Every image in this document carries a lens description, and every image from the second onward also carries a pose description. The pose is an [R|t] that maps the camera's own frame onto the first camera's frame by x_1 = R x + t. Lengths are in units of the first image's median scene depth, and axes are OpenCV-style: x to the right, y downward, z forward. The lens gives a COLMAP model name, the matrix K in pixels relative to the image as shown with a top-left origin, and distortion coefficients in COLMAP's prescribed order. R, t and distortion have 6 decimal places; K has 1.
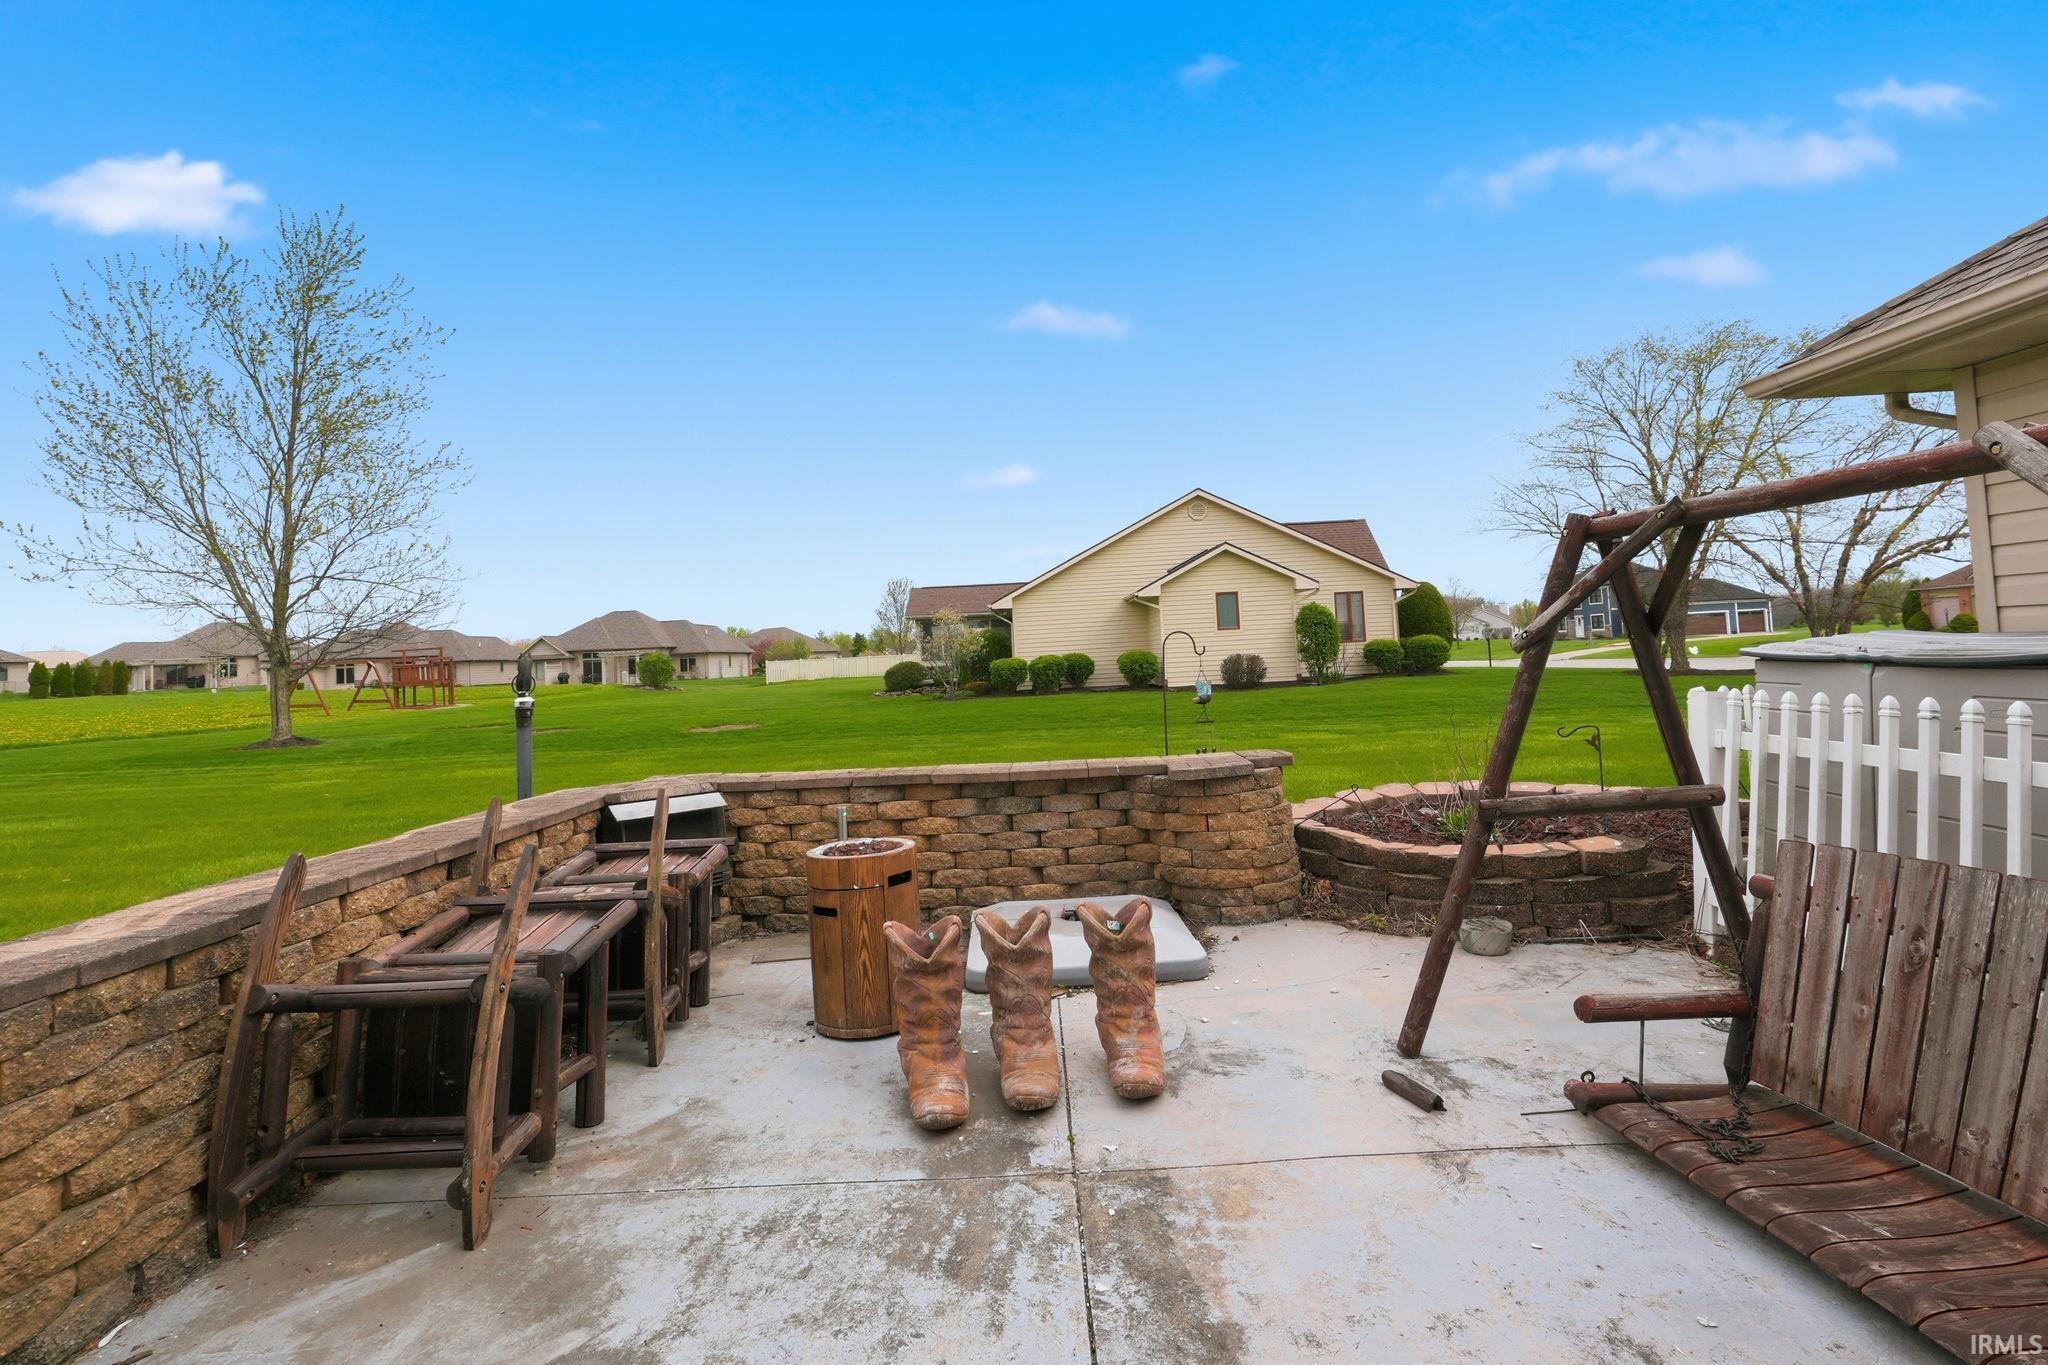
lens RADIAL K [[944.1, 0, 1024.0], [0, 944.1, 622.1], [0, 0, 1]] dist [-0.003483, -0.000494]
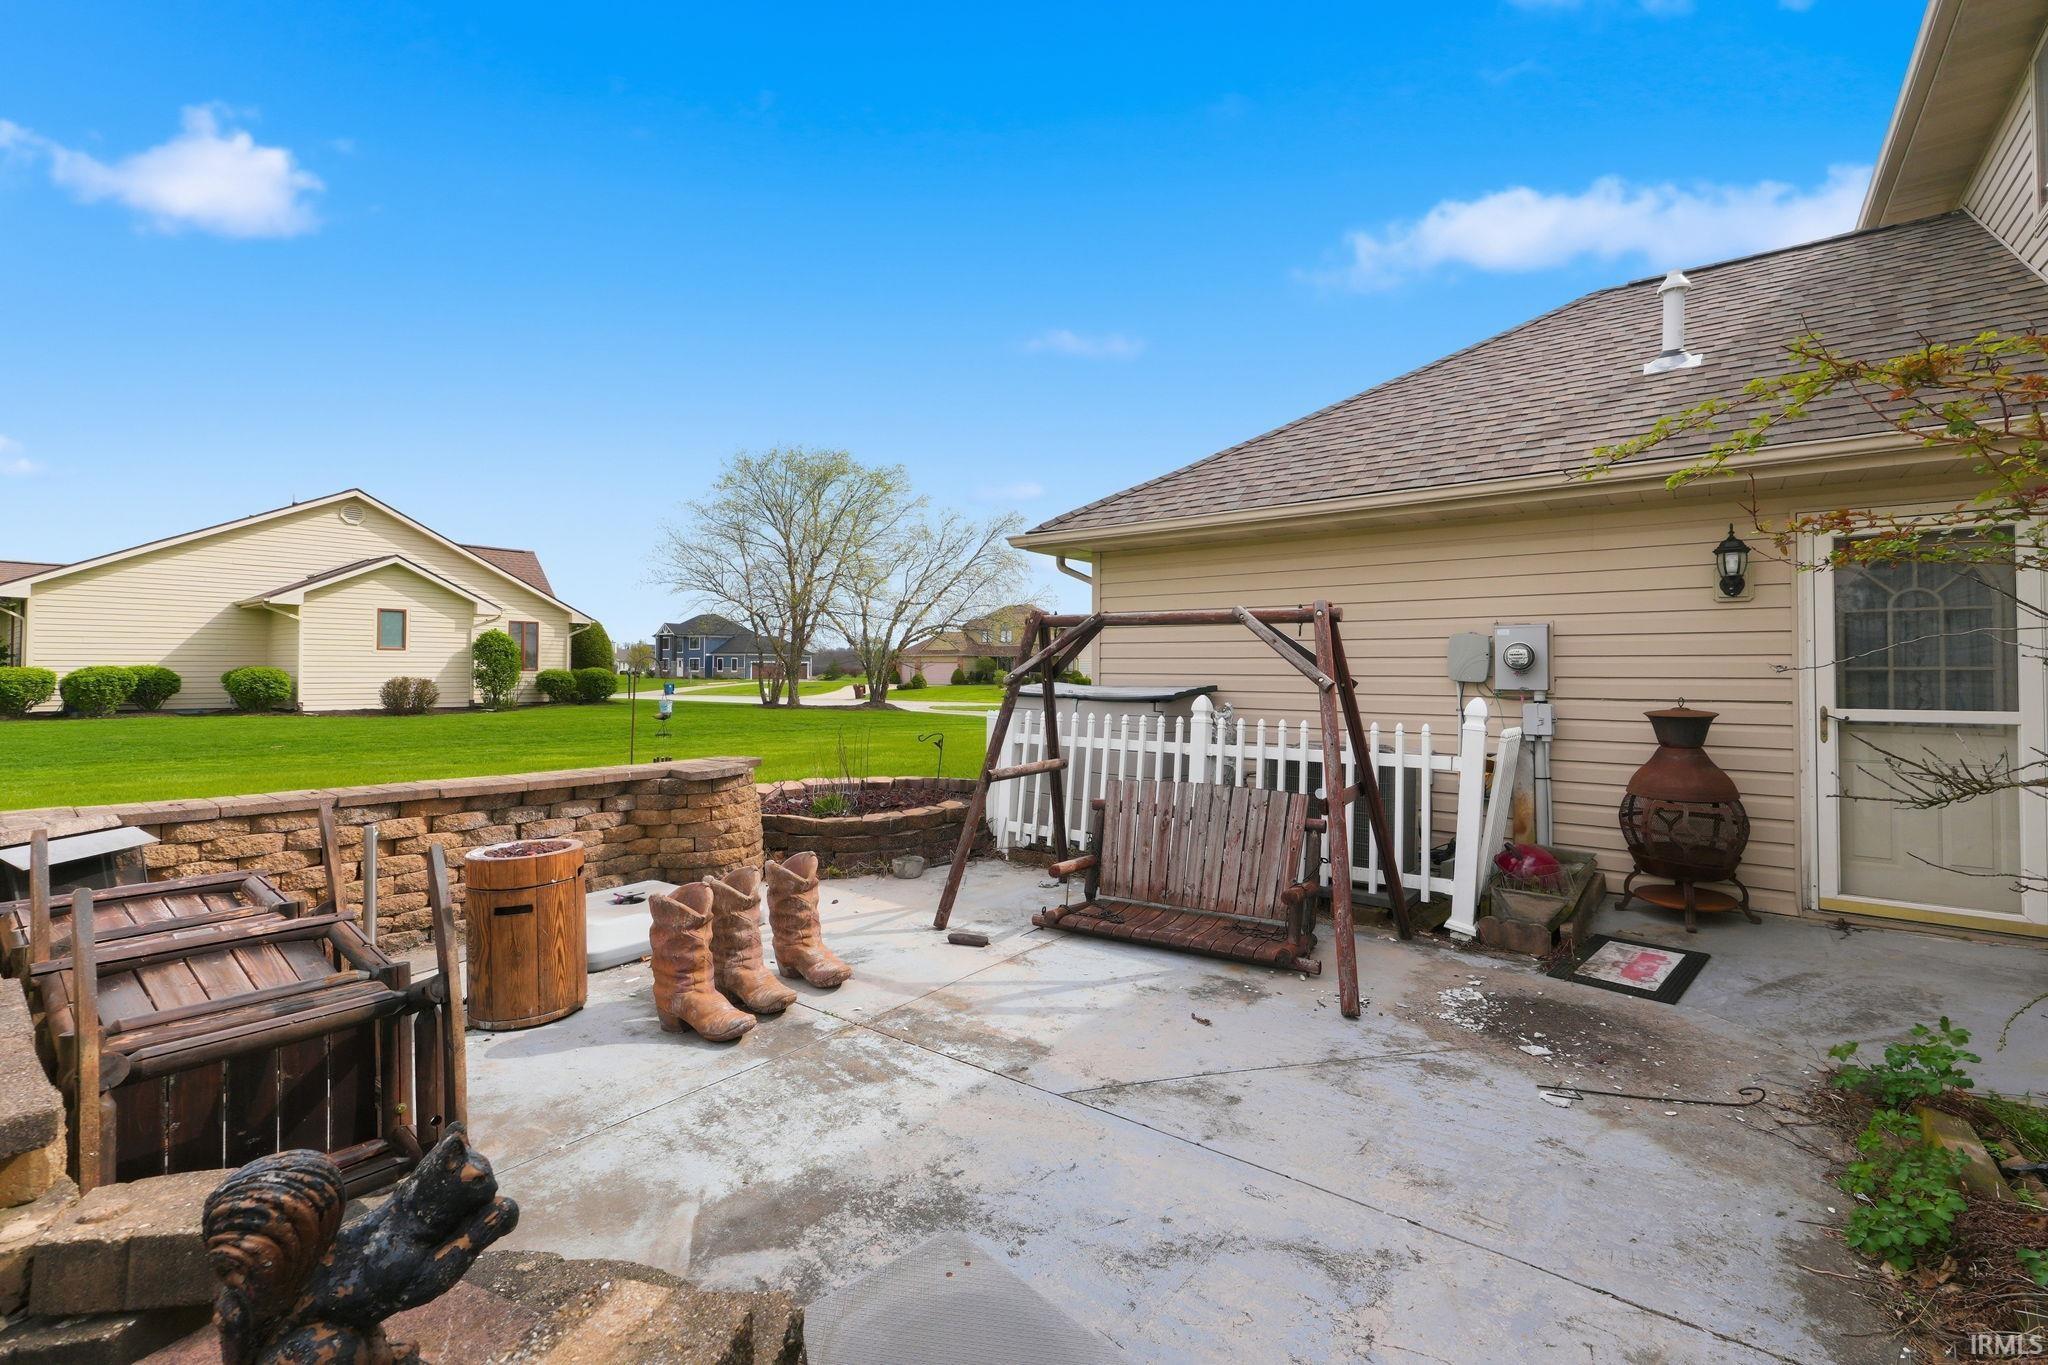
lens RADIAL K [[864.4, 0, 1021.6], [0, 864.4, 668.9], [0, 0, 1]] dist [-0.001362, -0.000284]
pose [[0.607555, 0.054160, 0.792429, -0.439918], [-0.064130, 0.997760, -0.019026, 0.017353], [-0.791685, -0.039259, 0.609667, -0.005878]]
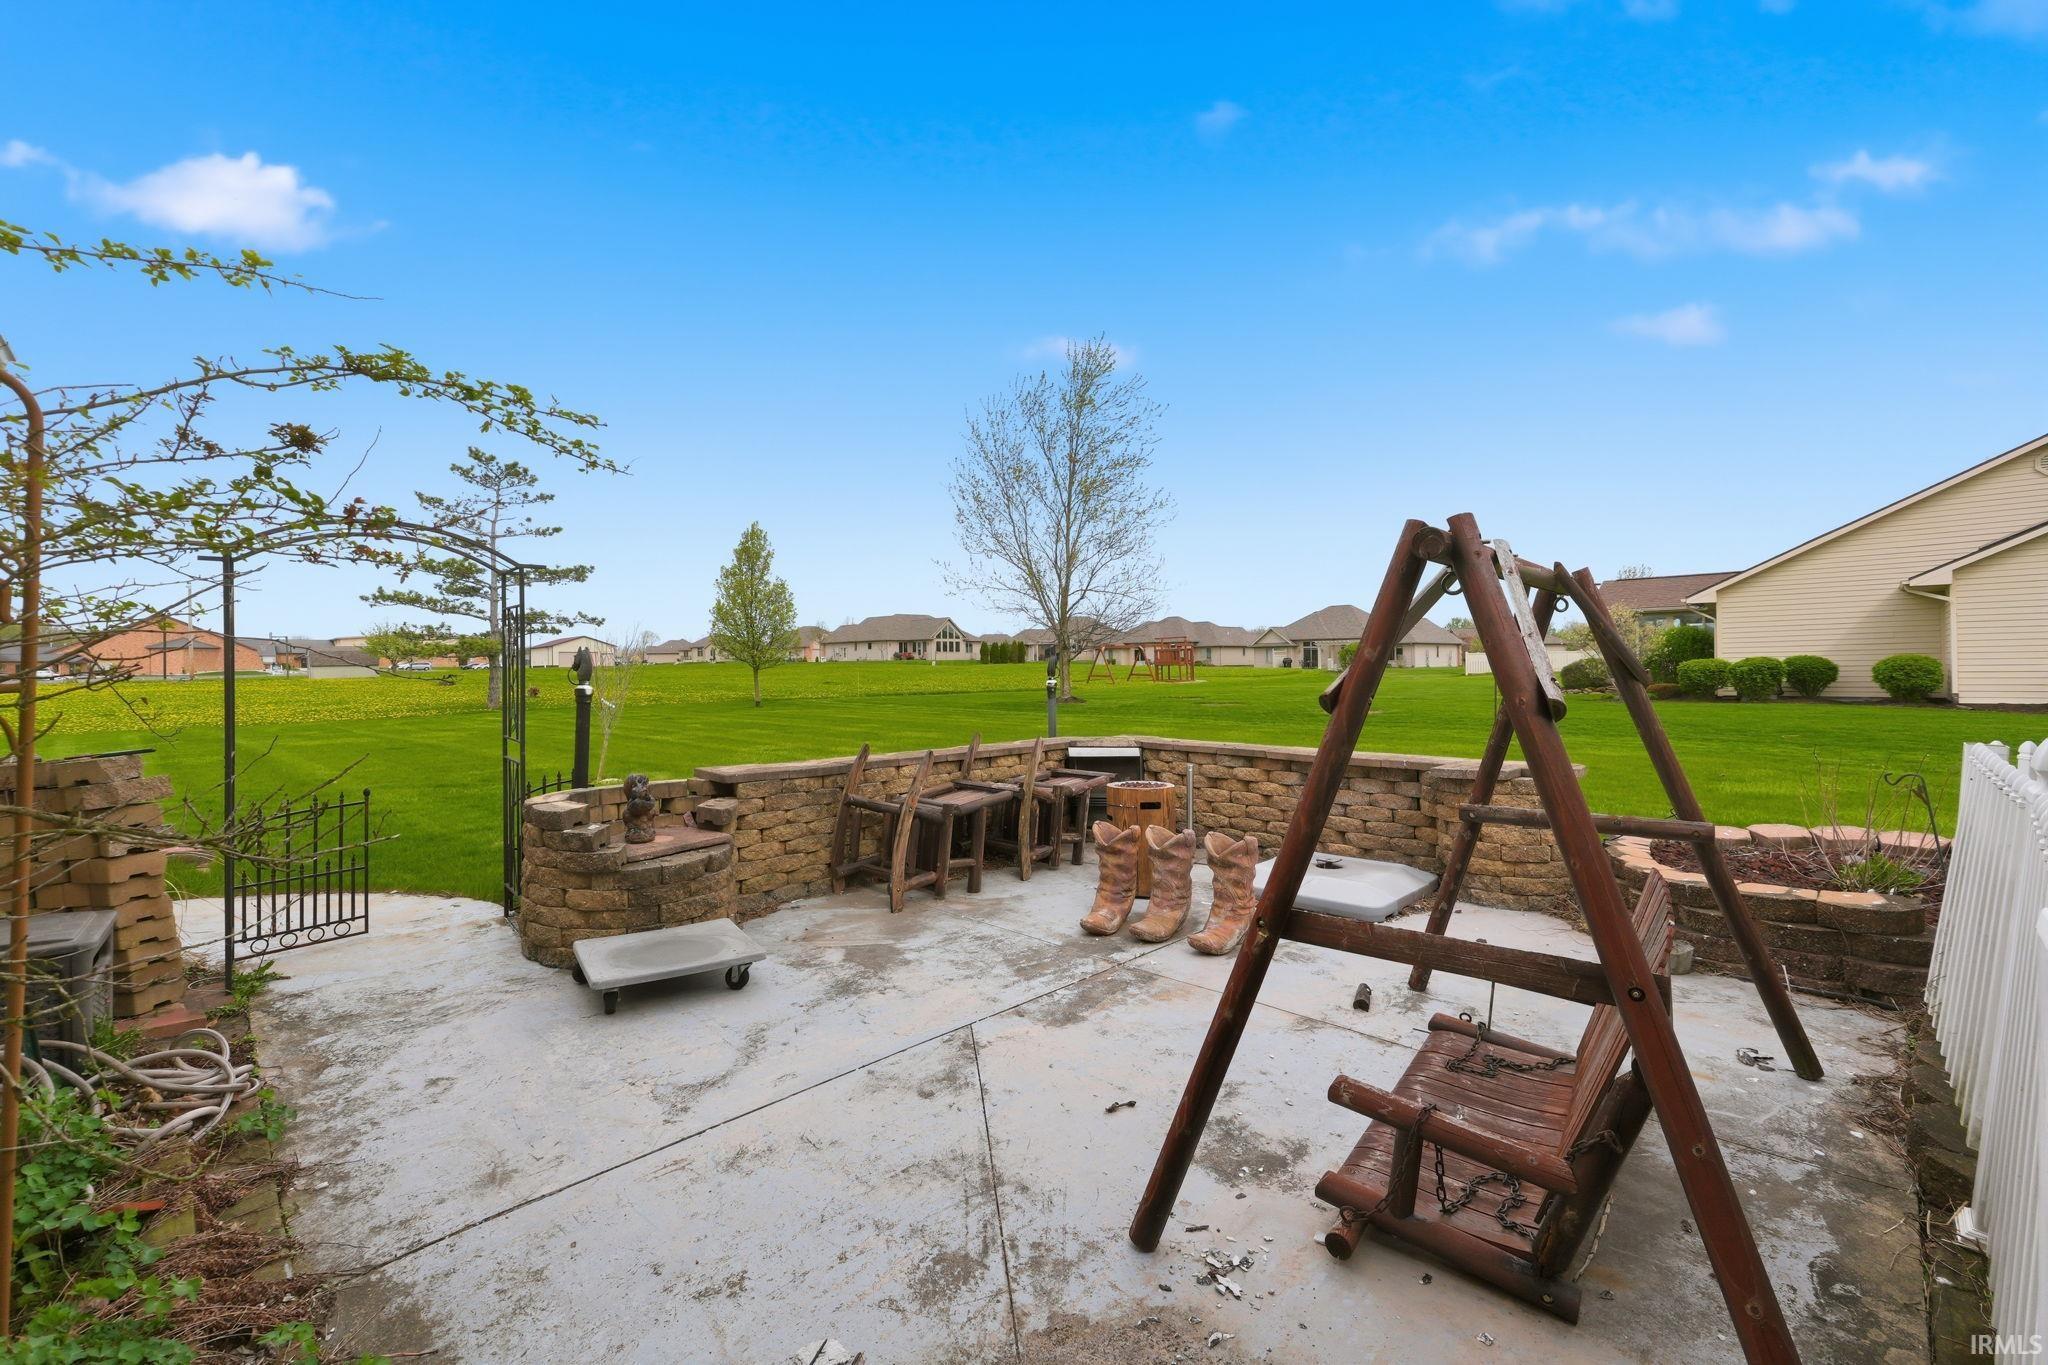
lens RADIAL K [[849.7, 0, 1024.0], [0, 849.7, 682.5], [0, 0, 1]] dist [-0.000787, -0.000220]
pose [[0.715647, 0.051659, -0.696549, 0.498529], [0.004877, 0.996867, 0.078943, -0.036926], [0.698445, -0.059892, 0.713153, -0.119483]]
